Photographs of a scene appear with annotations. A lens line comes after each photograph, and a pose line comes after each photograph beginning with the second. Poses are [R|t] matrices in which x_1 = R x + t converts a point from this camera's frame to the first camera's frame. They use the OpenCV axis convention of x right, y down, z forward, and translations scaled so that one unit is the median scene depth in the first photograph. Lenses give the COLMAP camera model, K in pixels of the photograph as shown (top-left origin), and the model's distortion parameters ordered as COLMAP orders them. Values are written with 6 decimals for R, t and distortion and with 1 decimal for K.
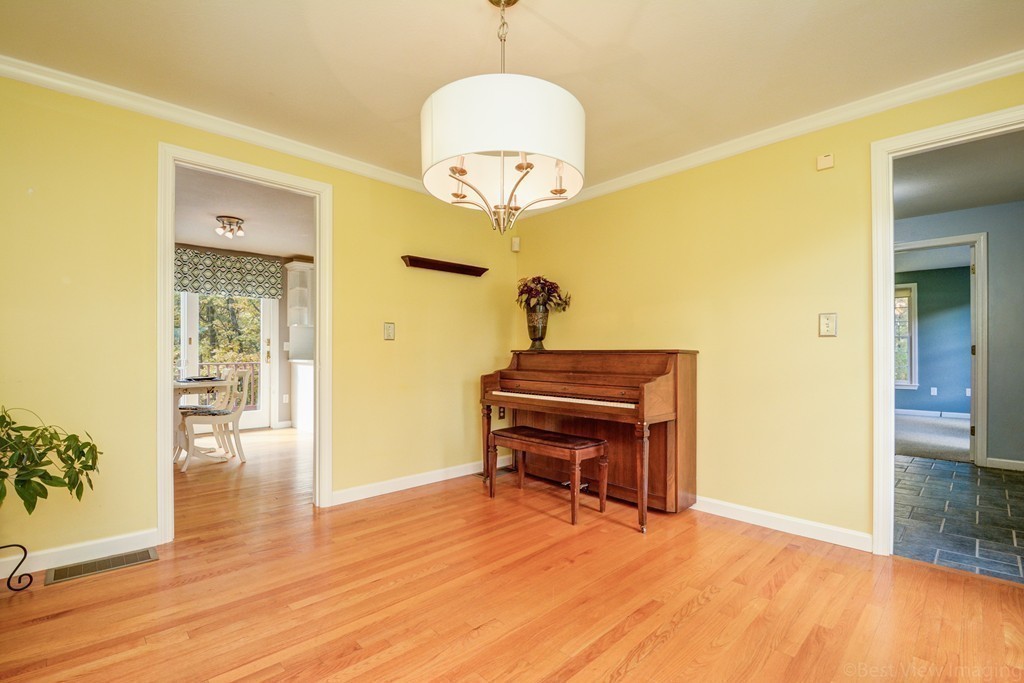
lens RADIAL K [[465.4, 0, 512.0], [0, 465.4, 341.5], [0, 0, 1]] dist [-0.000486, -0.000081]
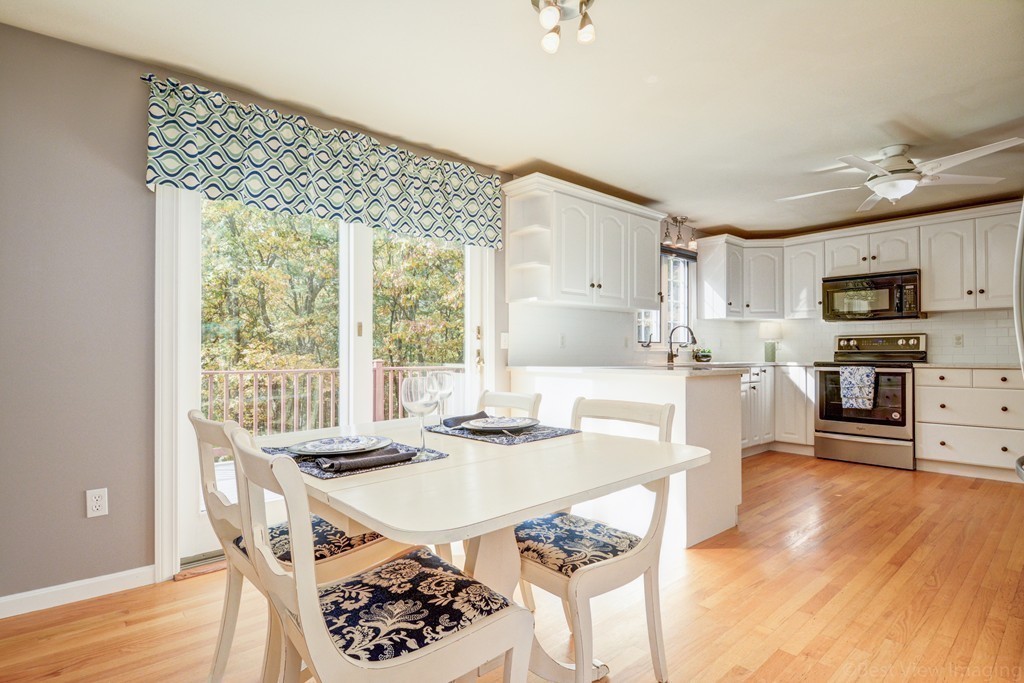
lens RADIAL K [[510.9, 0, 512.0], [0, 510.9, 341.5], [0, 0, 1]] dist [0.000204, 0.000011]
pose [[0.998945, -0.005295, -0.045610, -0.464513], [0.005410, 0.999982, 0.002398, 0.010286], [0.045597, -0.002643, 0.998956, 0.436019]]
